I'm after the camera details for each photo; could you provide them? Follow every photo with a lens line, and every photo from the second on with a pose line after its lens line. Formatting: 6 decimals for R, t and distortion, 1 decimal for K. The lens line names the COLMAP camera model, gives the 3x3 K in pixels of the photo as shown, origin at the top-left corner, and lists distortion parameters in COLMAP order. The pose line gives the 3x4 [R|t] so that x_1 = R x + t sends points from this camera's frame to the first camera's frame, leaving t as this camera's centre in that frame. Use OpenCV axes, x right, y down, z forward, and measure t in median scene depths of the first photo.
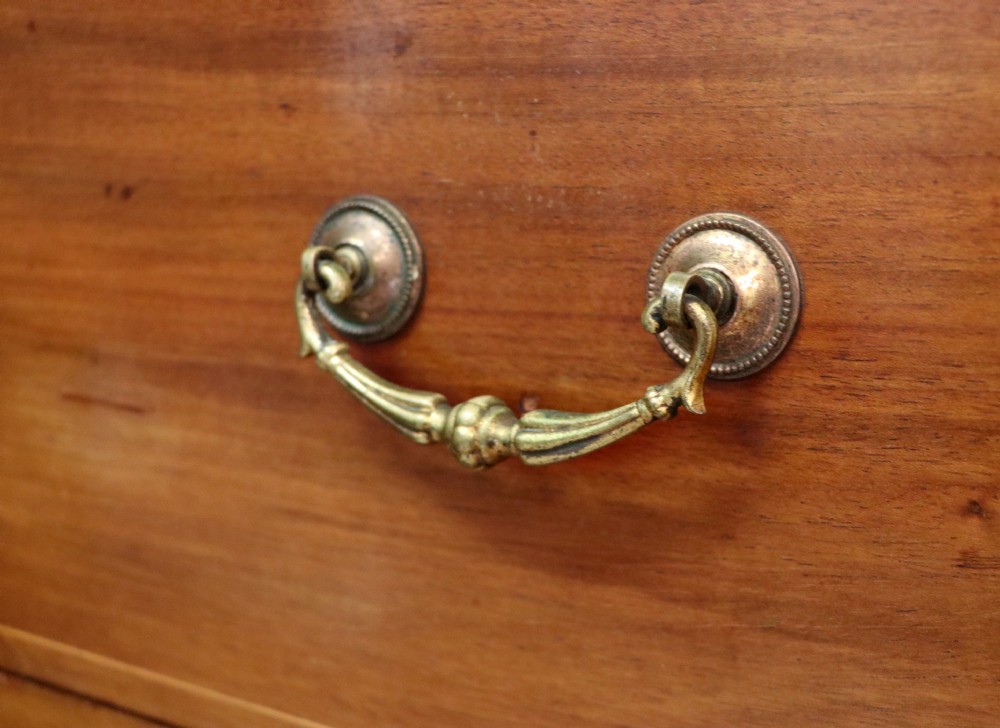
lens RADIAL K [[1442.3, 0, 527.5], [0, 1442.3, 408.9], [0, 0, 1]] dist [-0.106107, 0.000000]
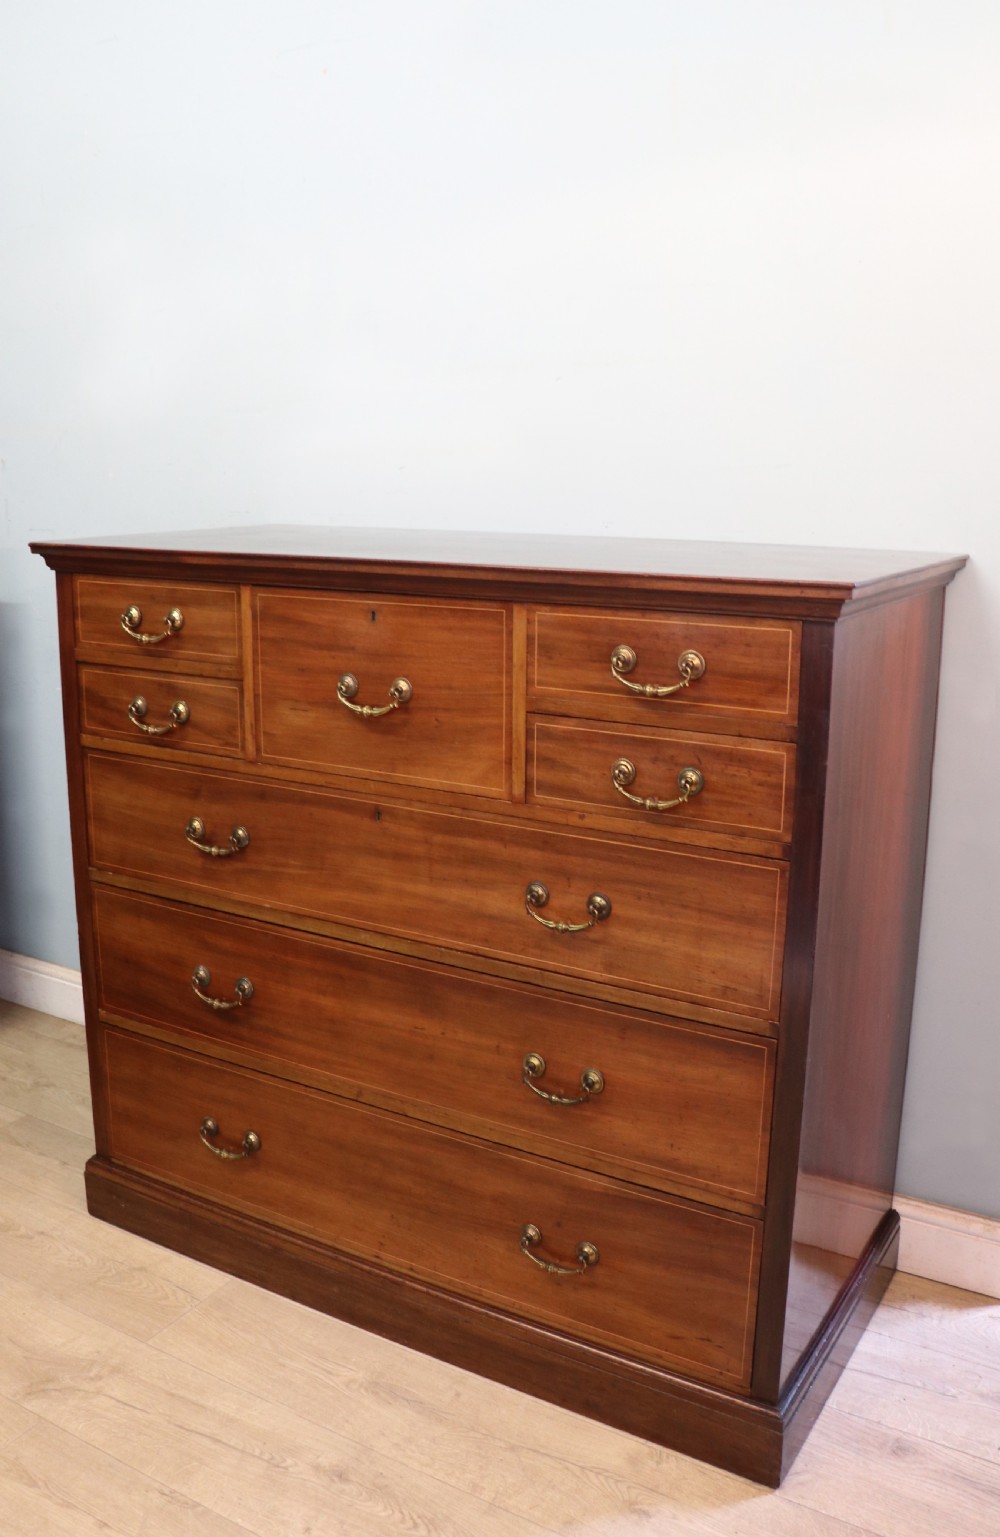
lens RADIAL K [[1361.0, 0, 442.4], [0, 1361.0, 756.4], [0, 0, 1]] dist [-0.172670, 0.110357]
pose [[0.998885, -0.036061, -0.030478, 0.456862], [0.037190, 0.998612, 0.037295, 0.001631], [0.029091, -0.038387, 0.998839, -4.813302]]
